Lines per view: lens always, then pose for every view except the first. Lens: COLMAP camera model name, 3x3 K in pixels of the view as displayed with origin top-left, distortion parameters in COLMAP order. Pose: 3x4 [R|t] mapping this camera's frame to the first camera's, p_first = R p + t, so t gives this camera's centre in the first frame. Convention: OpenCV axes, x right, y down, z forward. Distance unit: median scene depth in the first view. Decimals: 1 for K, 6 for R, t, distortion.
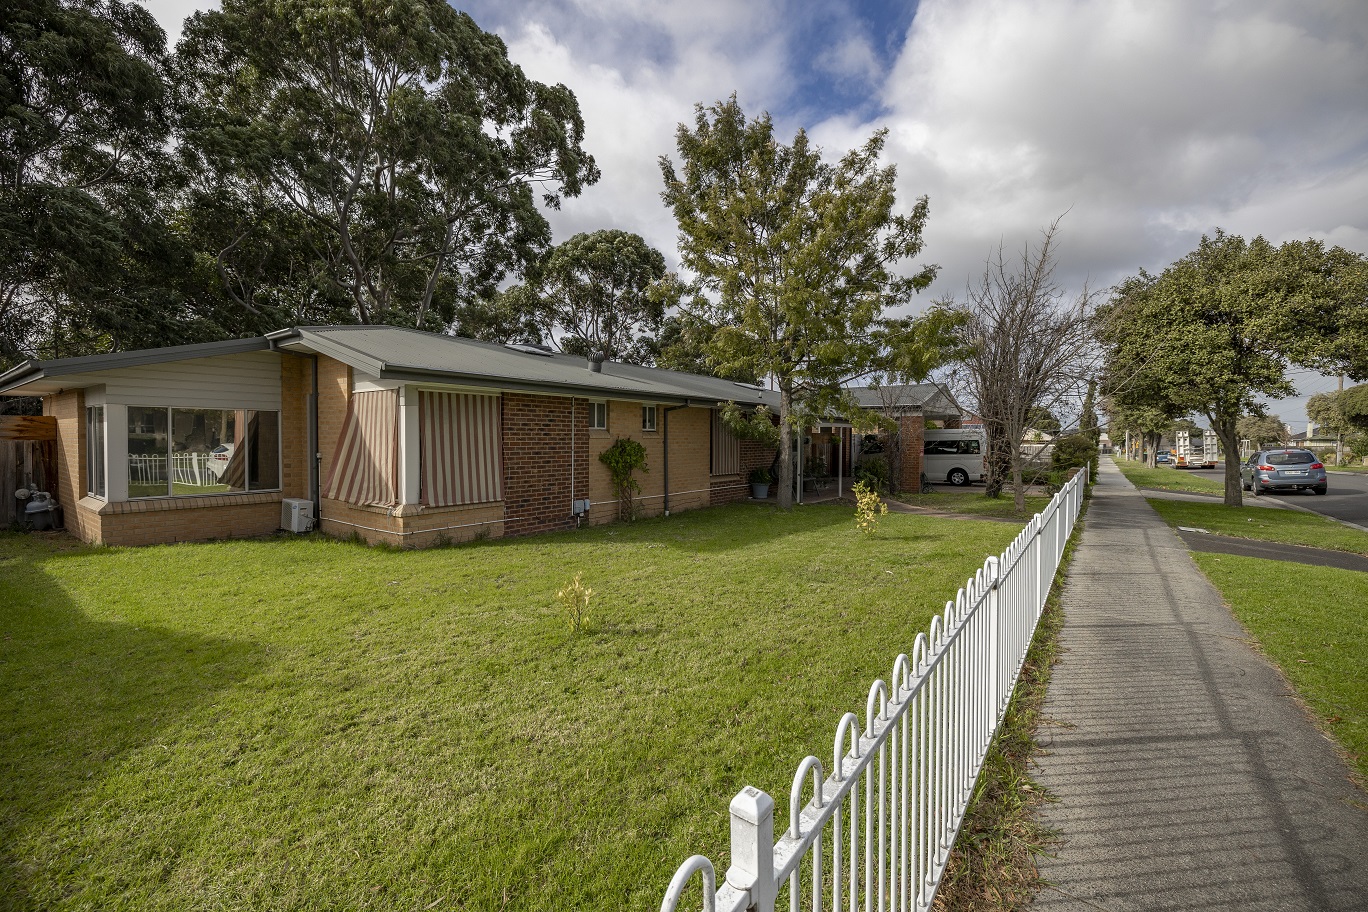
lens RADIAL K [[571.1, 0, 683.0], [0, 571.1, 453.7], [0, 0, 1]] dist [0.000544, -0.001144]
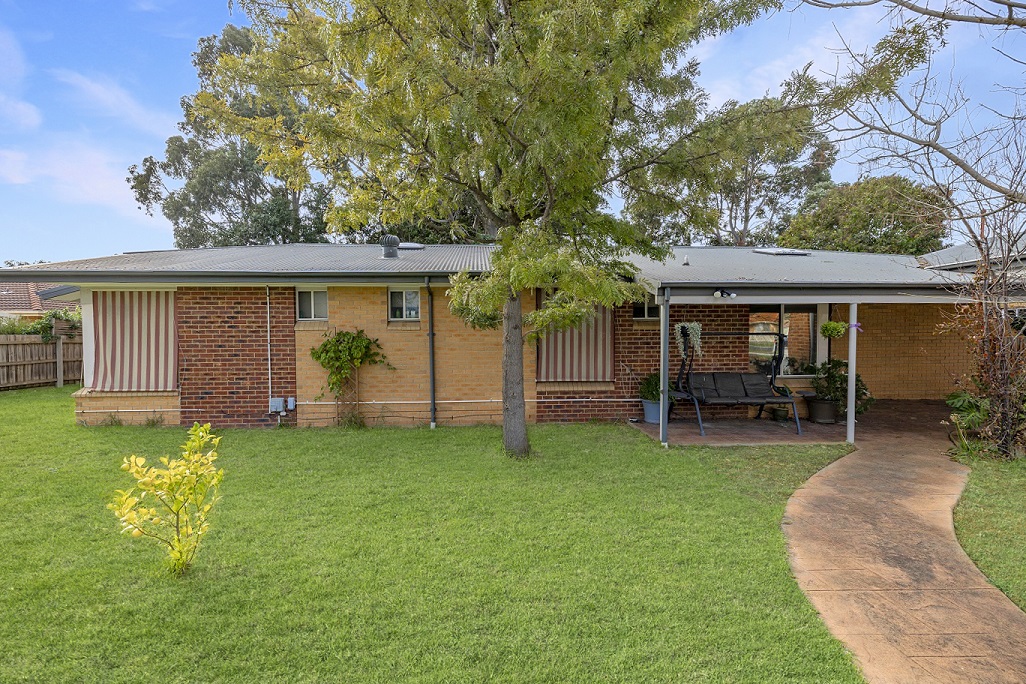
lens RADIAL K [[428.3, 0, 513.1], [0, 428.3, 340.1], [0, 0, 1]] dist [0.000544, -0.001144]
pose [[0.635733, 0.009581, -0.771850, 0.611663], [-0.014180, 0.999899, 0.000732, -0.018005], [0.771779, 0.010480, 0.635804, 0.884564]]
